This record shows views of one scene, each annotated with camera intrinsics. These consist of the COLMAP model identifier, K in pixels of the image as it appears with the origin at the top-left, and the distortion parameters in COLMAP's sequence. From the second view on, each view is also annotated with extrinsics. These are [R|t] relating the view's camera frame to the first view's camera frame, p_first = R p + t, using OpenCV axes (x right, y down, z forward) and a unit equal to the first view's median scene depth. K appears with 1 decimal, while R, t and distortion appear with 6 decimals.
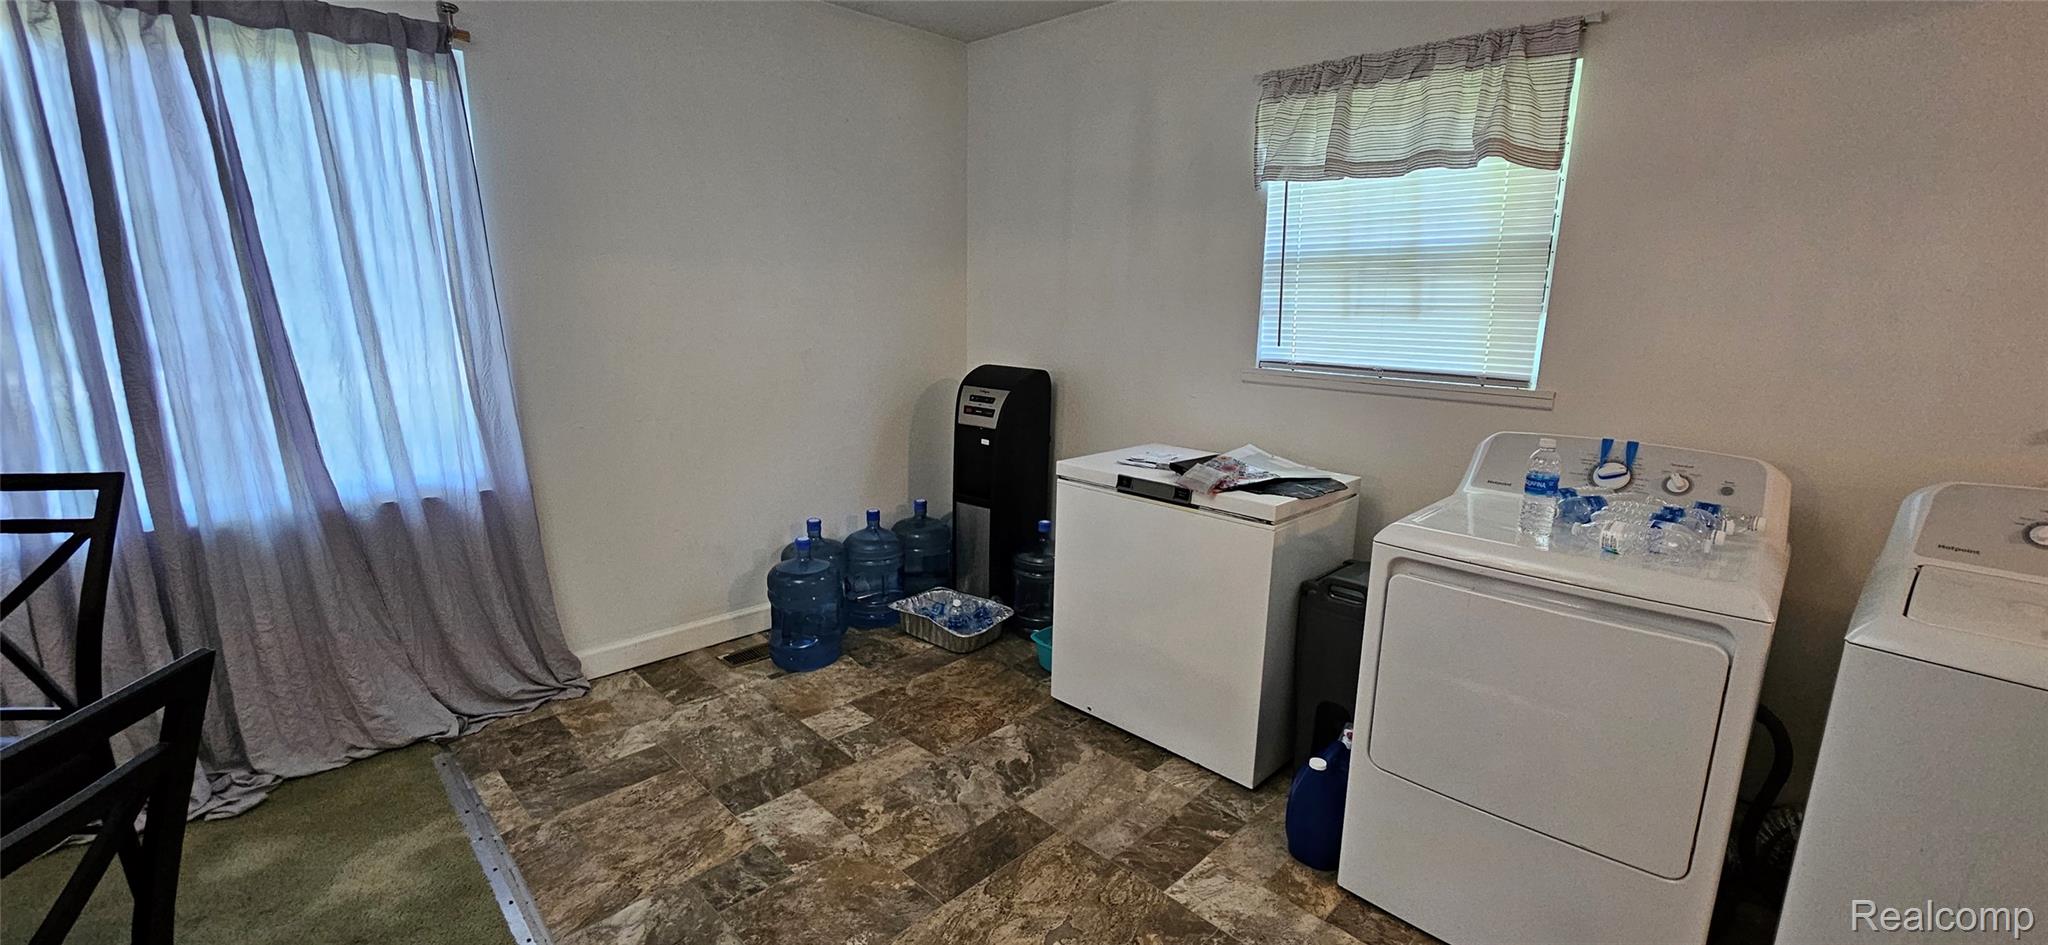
lens RADIAL K [[820.6, 0, 1016.1], [0, 820.6, 470.6], [0, 0, 1]] dist [0.002230, 0.000741]
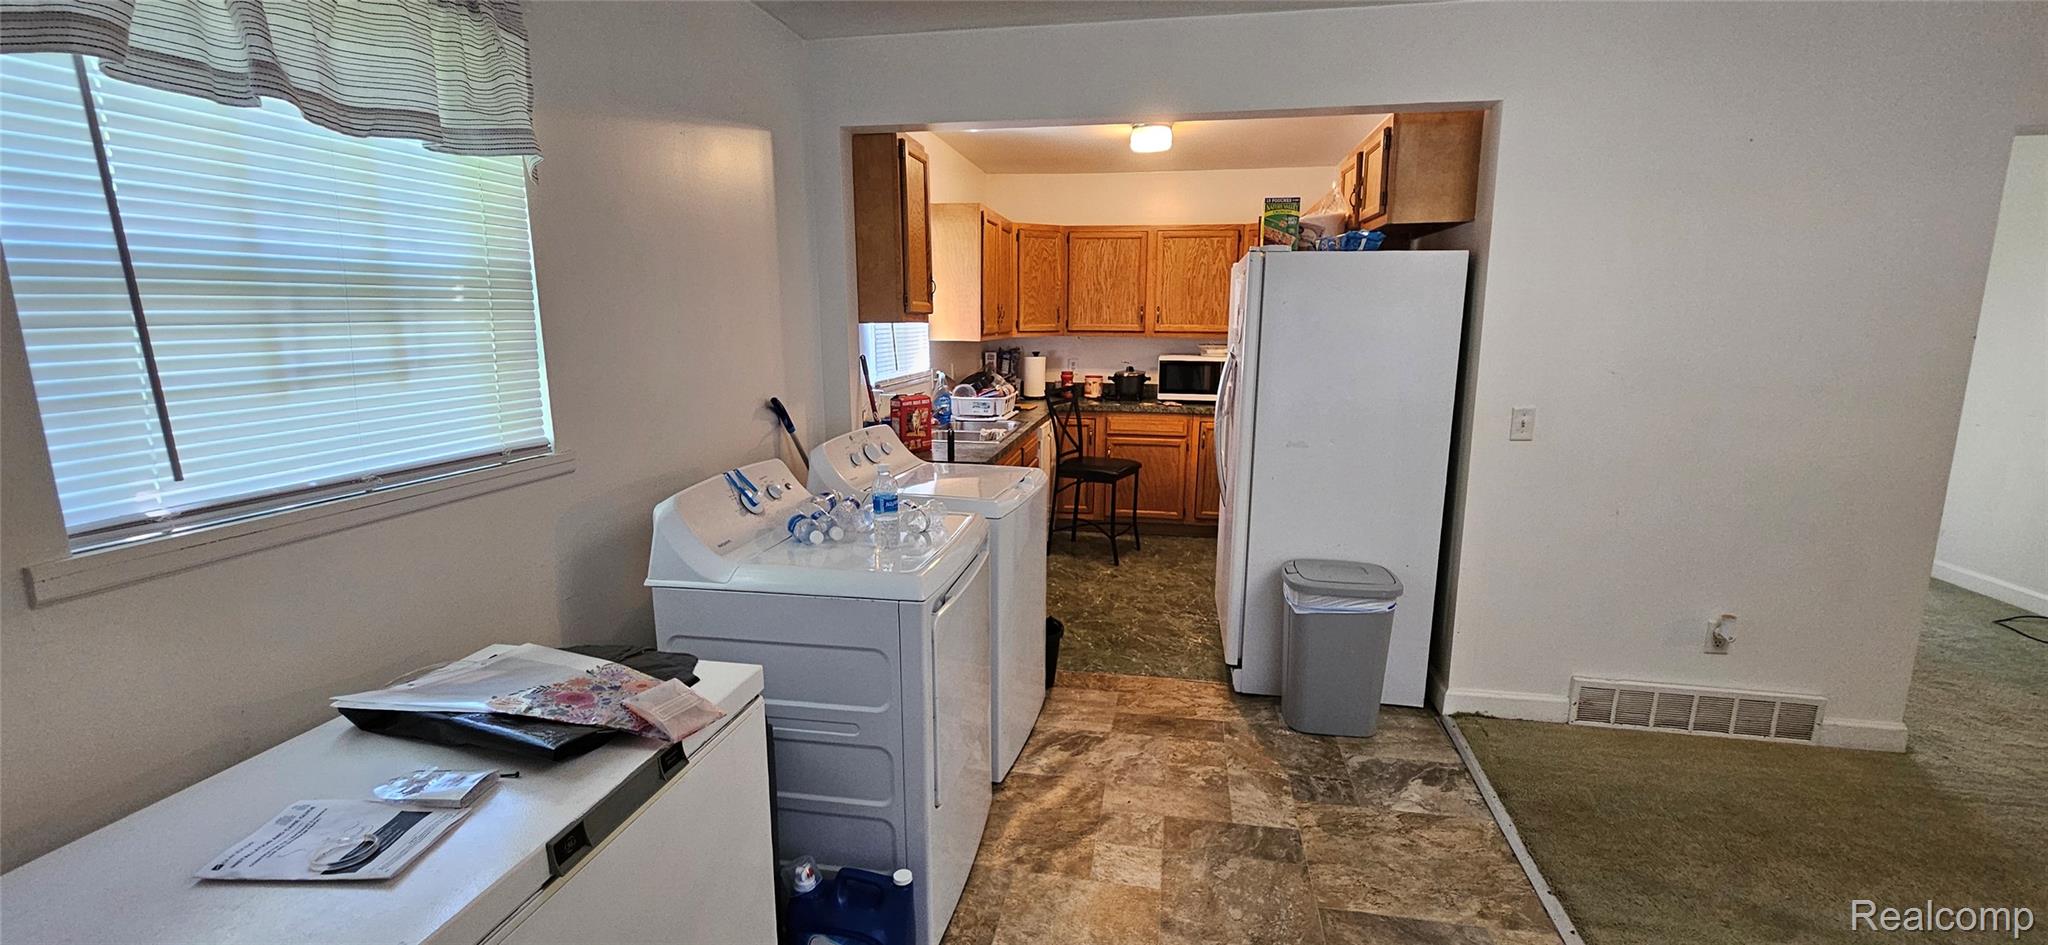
lens RADIAL K [[820.6, 0, 1027.6], [0, 820.6, 470.7], [0, 0, 1]] dist [0.002230, 0.000741]
pose [[-0.551280, -0.180975, 0.814456, -0.822631], [0.173180, 0.930108, 0.323894, -0.381134], [-0.816149, 0.319604, -0.481409, 1.451840]]
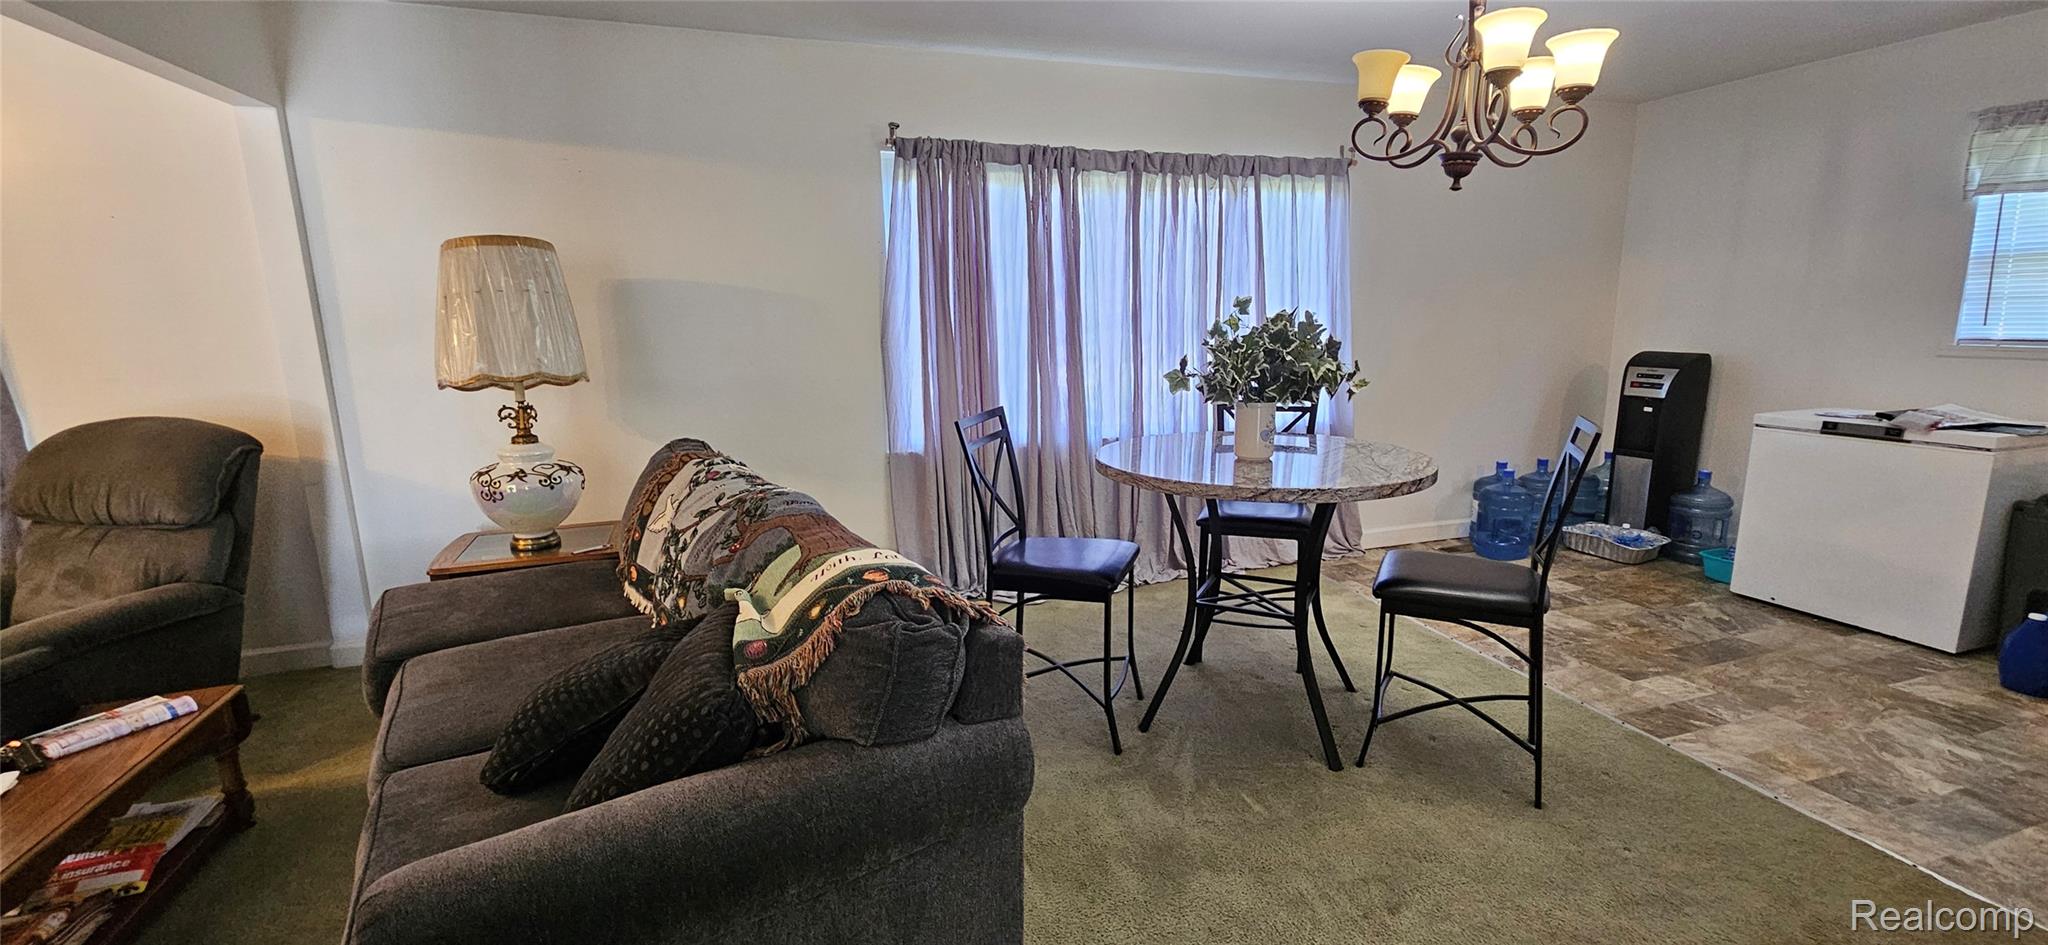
lens RADIAL K [[820.6, 0, 1031.0], [0, 820.6, 468.6], [0, 0, 1]] dist [0.002230, 0.000741]
pose [[0.891402, 0.044755, -0.450999, -0.431940], [-0.054057, 0.998508, -0.007759, 0.166234], [0.449978, 0.031296, 0.892491, -0.827048]]
